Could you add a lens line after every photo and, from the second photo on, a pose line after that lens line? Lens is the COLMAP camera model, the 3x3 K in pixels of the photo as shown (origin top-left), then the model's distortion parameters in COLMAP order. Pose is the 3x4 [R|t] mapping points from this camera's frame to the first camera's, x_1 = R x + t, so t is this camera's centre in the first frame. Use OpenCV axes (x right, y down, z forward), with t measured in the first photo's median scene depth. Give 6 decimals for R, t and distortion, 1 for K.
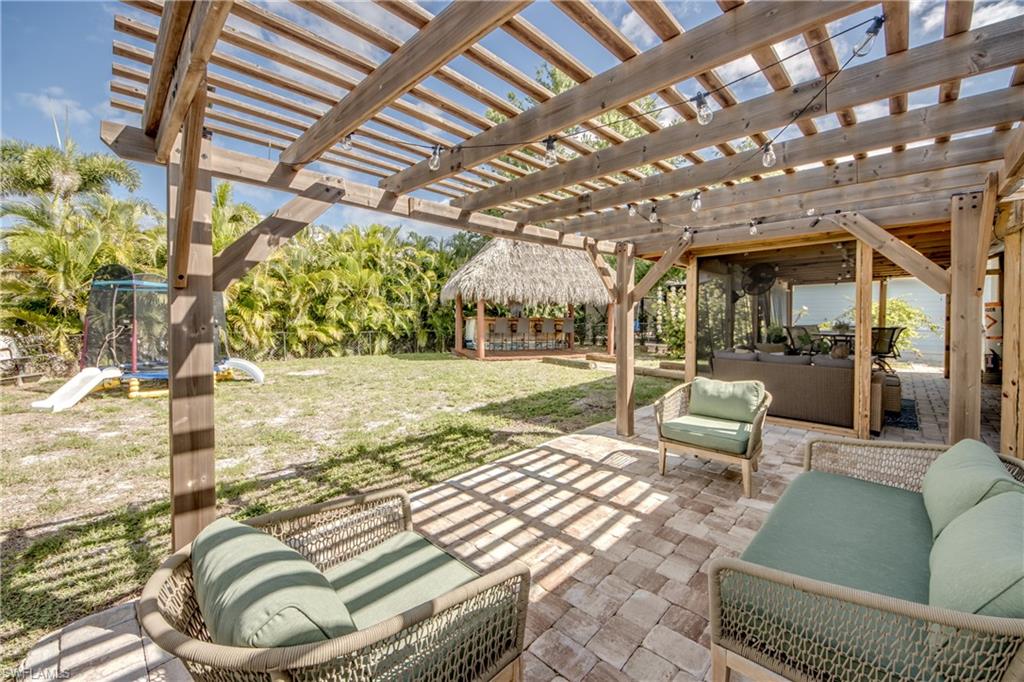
lens RADIAL K [[402.3, 0, 532.5], [0, 402.3, 319.7], [0, 0, 1]] dist [0.019148, -0.013645]
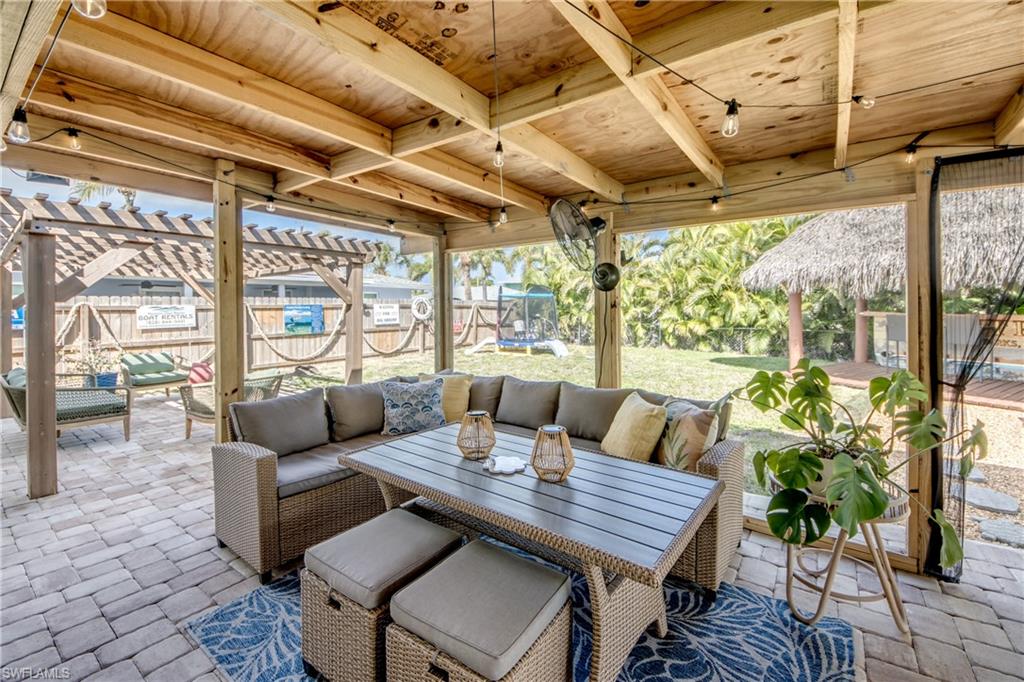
lens RADIAL K [[400.2, 0, 515.3], [0, 400.2, 307.2], [0, 0, 1]] dist [0.018393, -0.000288]
pose [[0.105388, -0.007277, -0.994405, 0.649239], [-0.005868, 0.999951, -0.007940, -0.011552], [0.994414, 0.006672, 0.105340, 0.614403]]
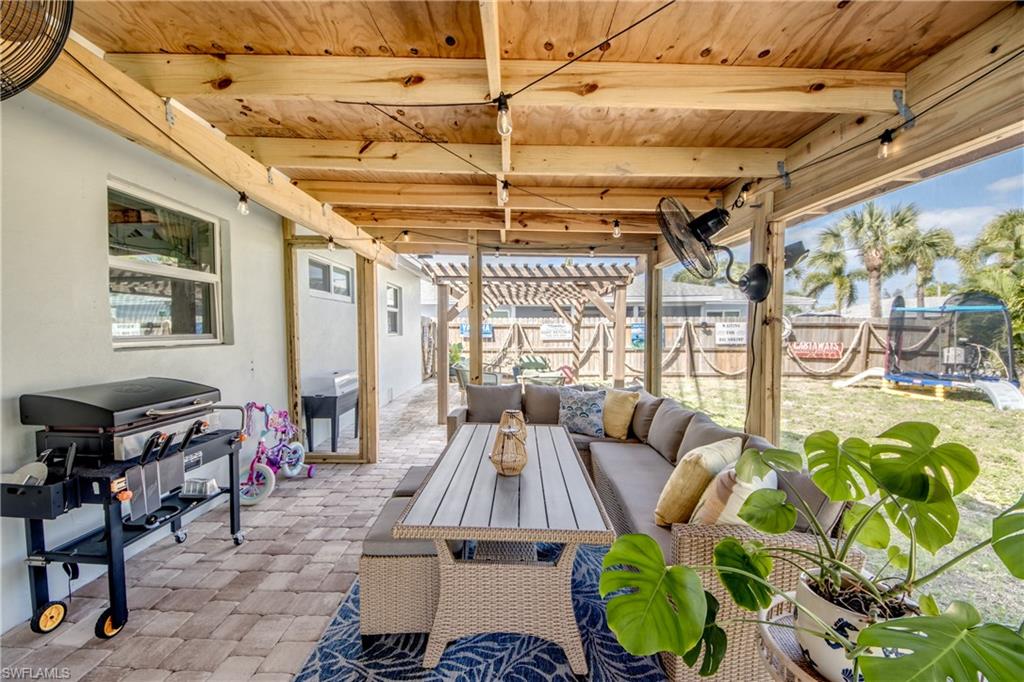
lens RADIAL K [[392.6, 0, 512.0], [0, 392.6, 341.0], [0, 0, 1]] dist [-0.012285, -0.000270]
pose [[-0.743756, 0.015821, -0.668264, 0.607892], [-0.014404, 0.999108, 0.039685, -0.011568], [0.668296, 0.039142, -0.742865, 0.776146]]
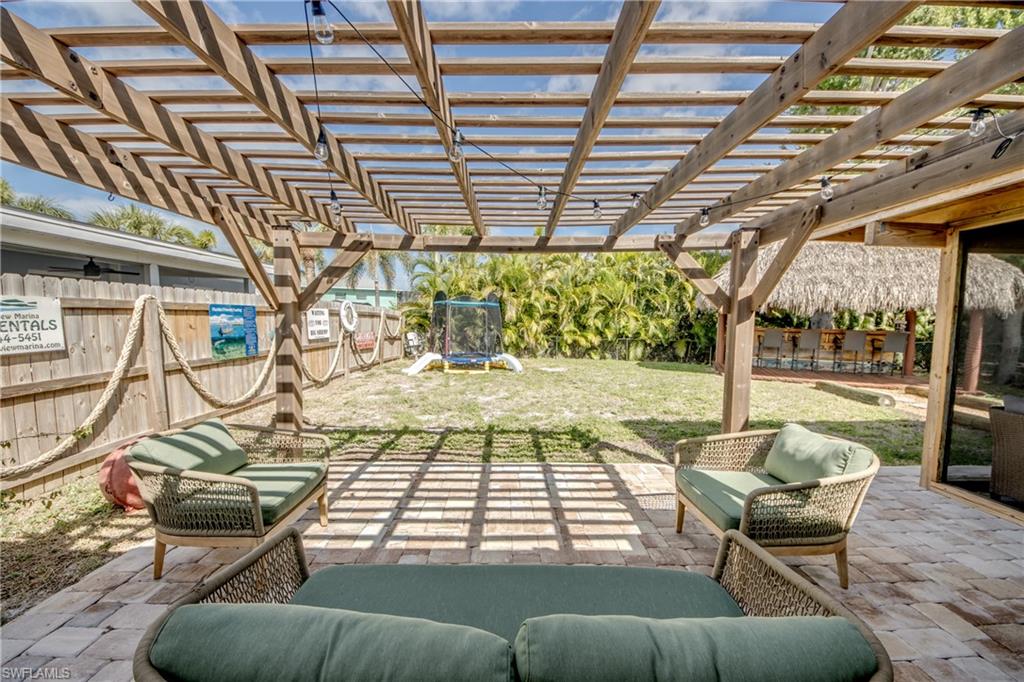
lens RADIAL K [[381.8, 0, 497.1], [0, 381.8, 351.2], [0, 0, 1]] dist [0.017537, 0.000032]
pose [[0.683870, 0.065841, -0.726627, 0.182627], [-0.020646, 0.997267, 0.070934, -0.004946], [0.729312, -0.033507, 0.683360, 0.071866]]
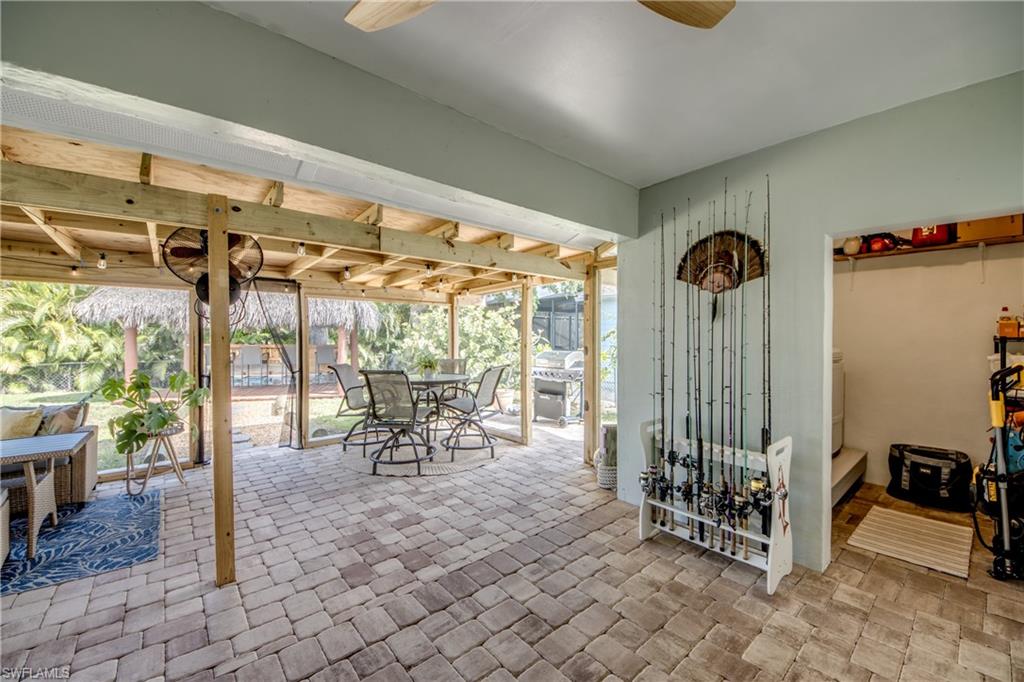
lens RADIAL K [[424.6, 0, 533.4], [0, 424.6, 338.0], [0, 0, 1]] dist [0.000585, -0.016557]
pose [[0.995630, -0.006282, -0.093171, 0.857828], [0.005396, 0.999938, -0.009766, -0.011737], [0.093226, 0.009220, 0.995602, 0.433998]]
